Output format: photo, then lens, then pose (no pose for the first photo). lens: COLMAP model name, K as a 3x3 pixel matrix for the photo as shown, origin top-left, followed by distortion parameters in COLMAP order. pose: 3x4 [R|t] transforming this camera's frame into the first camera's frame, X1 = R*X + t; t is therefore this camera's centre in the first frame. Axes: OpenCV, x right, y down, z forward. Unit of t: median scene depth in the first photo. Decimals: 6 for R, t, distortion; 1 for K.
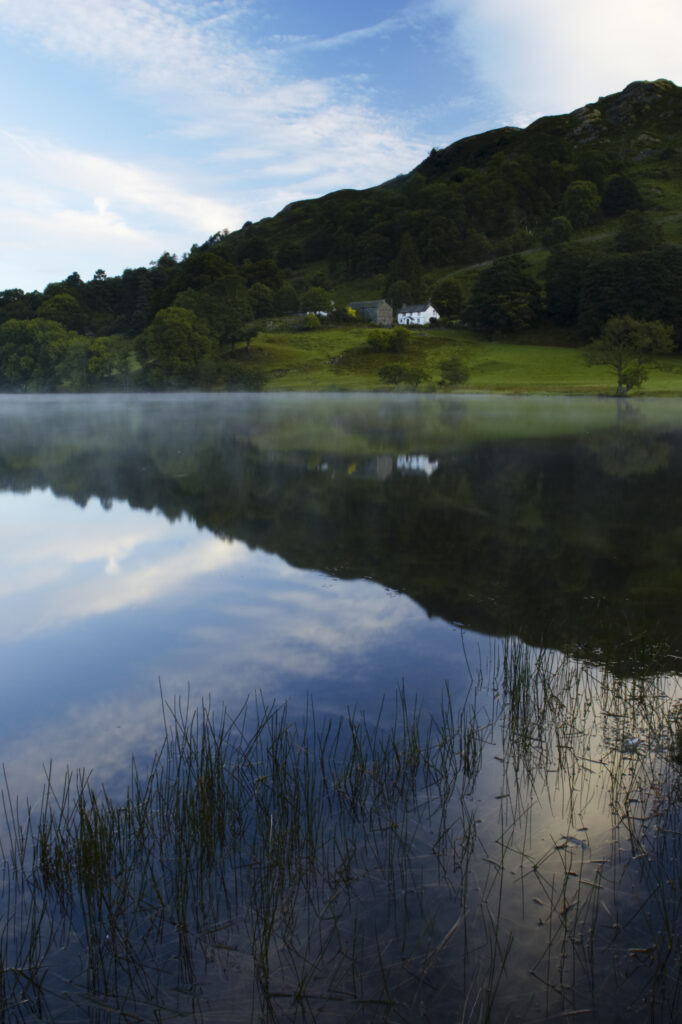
lens RADIAL K [[931.5, 0, 341.0], [0, 931.5, 512.0], [0, 0, 1]] dist [-0.127399, 0.086494]
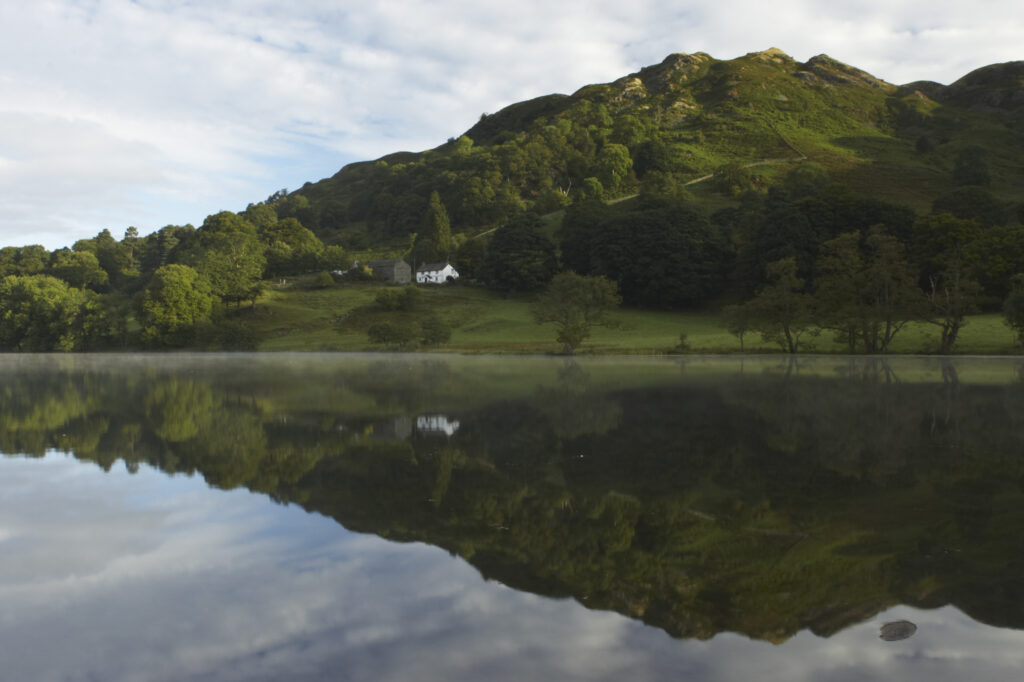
lens RADIAL K [[931.5, 0, 512.0], [0, 931.5, 341.0], [0, 0, 1]] dist [-0.127399, 0.086494]
pose [[0.994846, -0.002732, 0.101358, 0.063335], [0.016709, 0.990387, -0.137310, -0.003196], [-0.100009, 0.138296, 0.985329, 0.020400]]
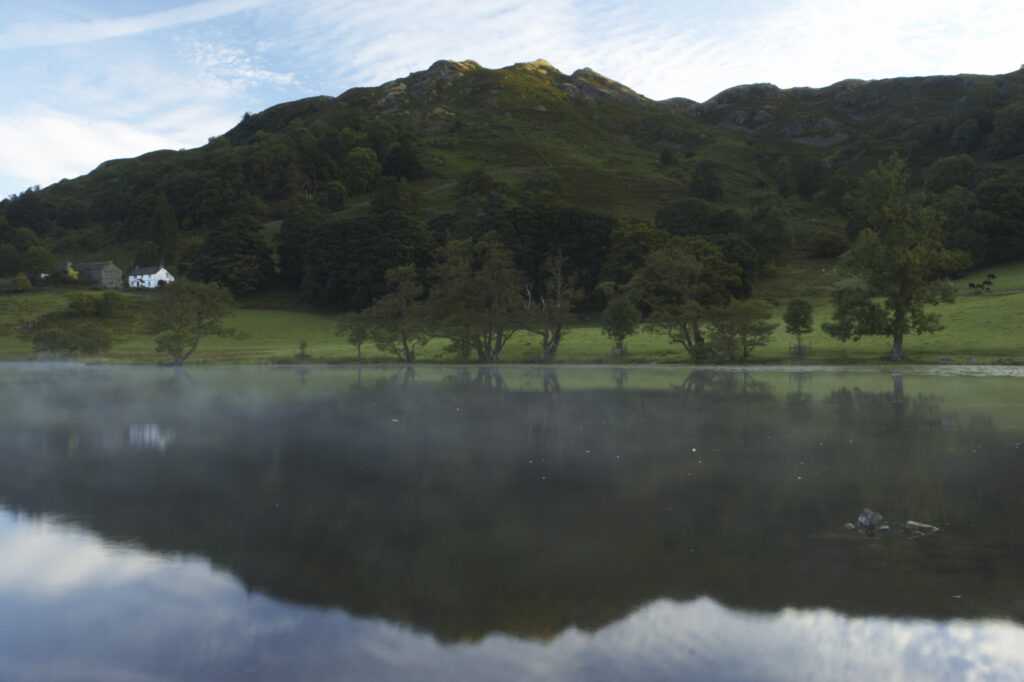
lens RADIAL K [[931.5, 0, 512.0], [0, 931.5, 341.0], [0, 0, 1]] dist [-0.127399, 0.086494]
pose [[0.949099, -0.003692, 0.314957, 0.141880], [0.048882, 0.989543, -0.135703, -0.004234], [-0.311163, 0.144191, 0.939354, 0.018304]]
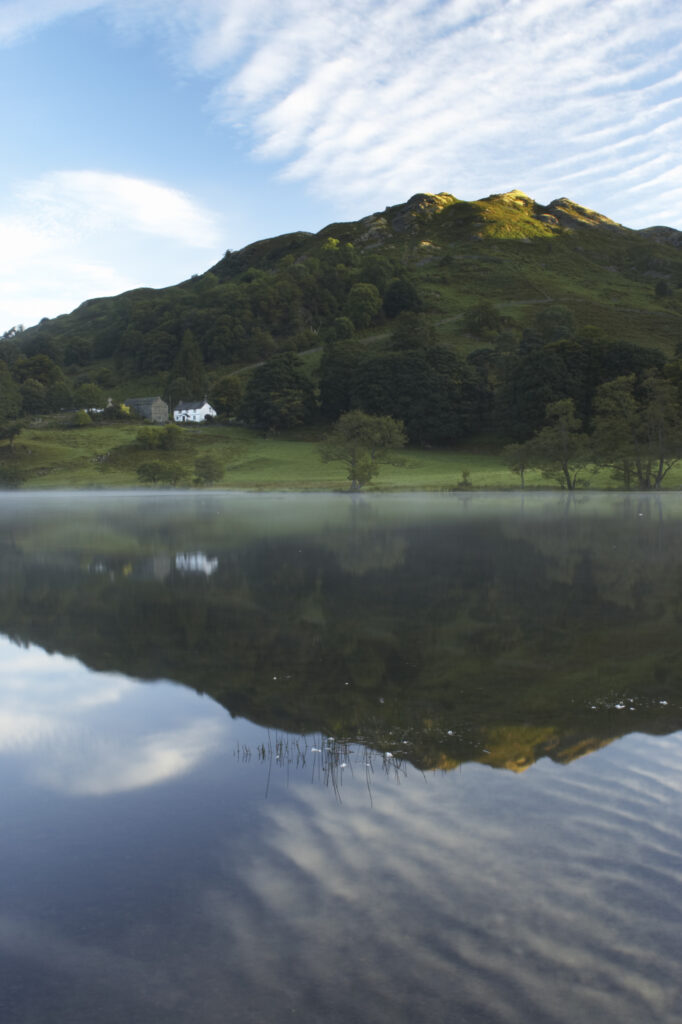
lens RADIAL K [[931.5, 0, 341.0], [0, 931.5, 512.0], [0, 0, 1]] dist [-0.127399, 0.086494]
pose [[0.979828, -0.012002, 0.199483, 0.038562], [0.032606, 0.994420, -0.100326, -0.002150], [-0.197166, 0.104806, 0.974752, 0.014233]]
